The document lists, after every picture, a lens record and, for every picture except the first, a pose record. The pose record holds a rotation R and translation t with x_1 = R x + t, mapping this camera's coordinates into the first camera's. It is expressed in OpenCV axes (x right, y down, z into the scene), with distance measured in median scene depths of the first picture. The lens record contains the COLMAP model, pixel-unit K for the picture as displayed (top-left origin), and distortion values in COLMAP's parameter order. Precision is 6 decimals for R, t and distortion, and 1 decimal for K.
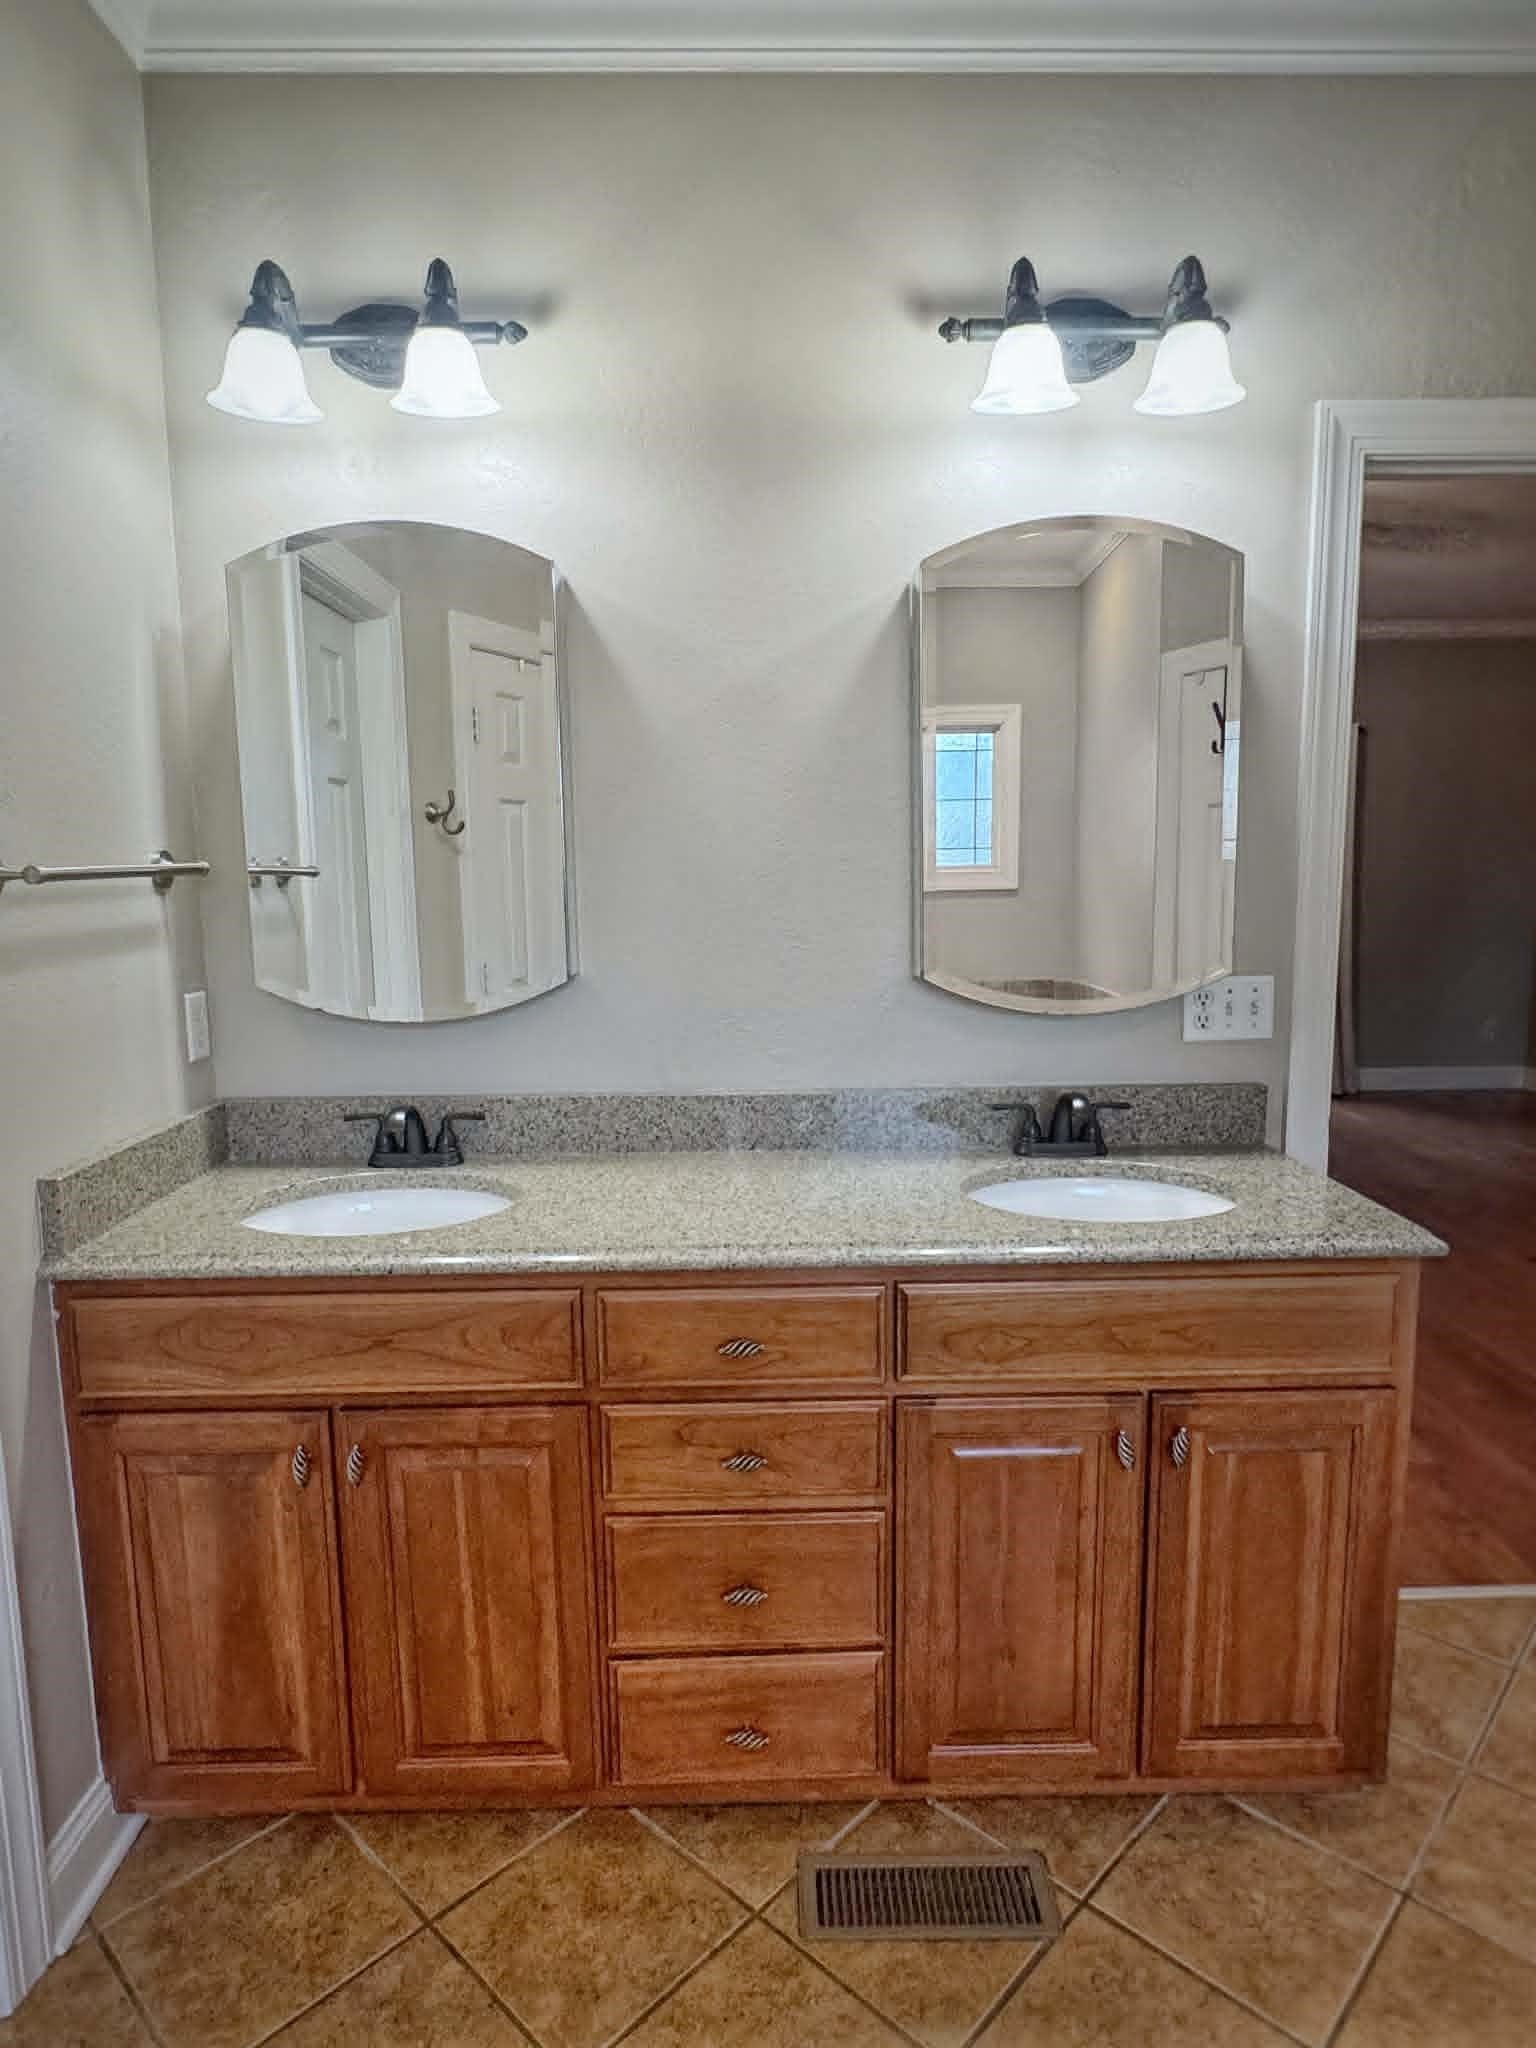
lens RADIAL K [[1198.7, 0, 771.1], [0, 1198.7, 1030.6], [0, 0, 1]] dist [0.004472, -0.000905]
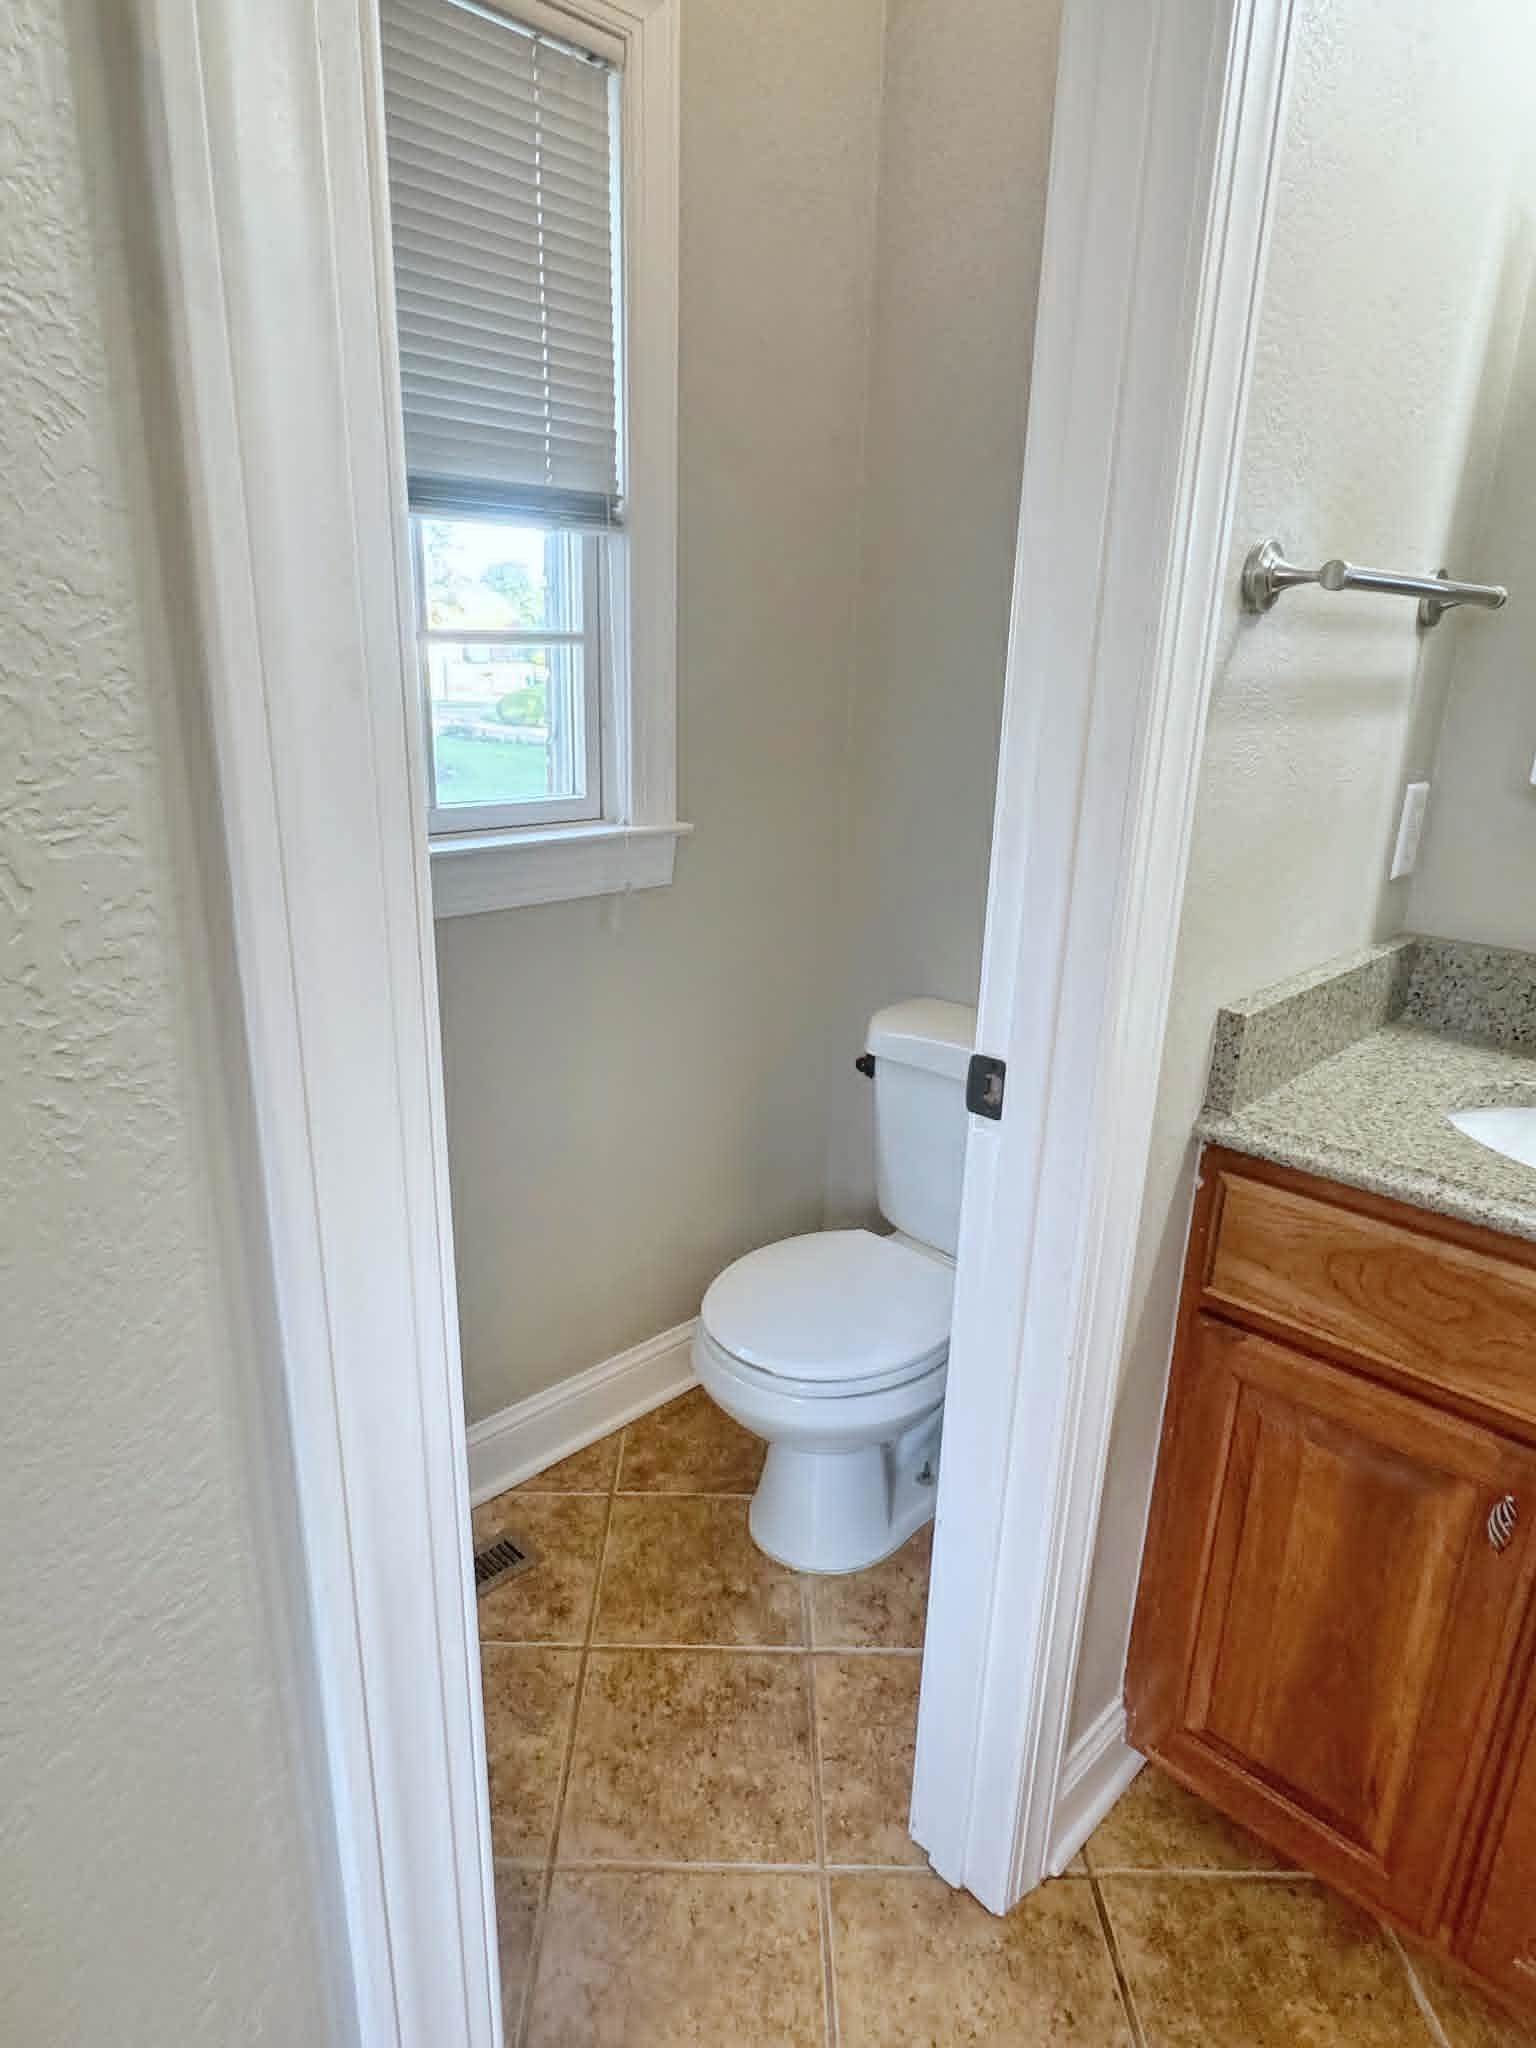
lens RADIAL K [[1198.7, 0, 762.2], [0, 1198.7, 1028.2], [0, 0, 1]] dist [0.004472, -0.000905]
pose [[0.700943, 0.245620, -0.669590, -0.296906], [-0.137425, 0.967749, 0.211131, 0.016134], [0.699853, -0.055973, 0.712091, 0.256091]]
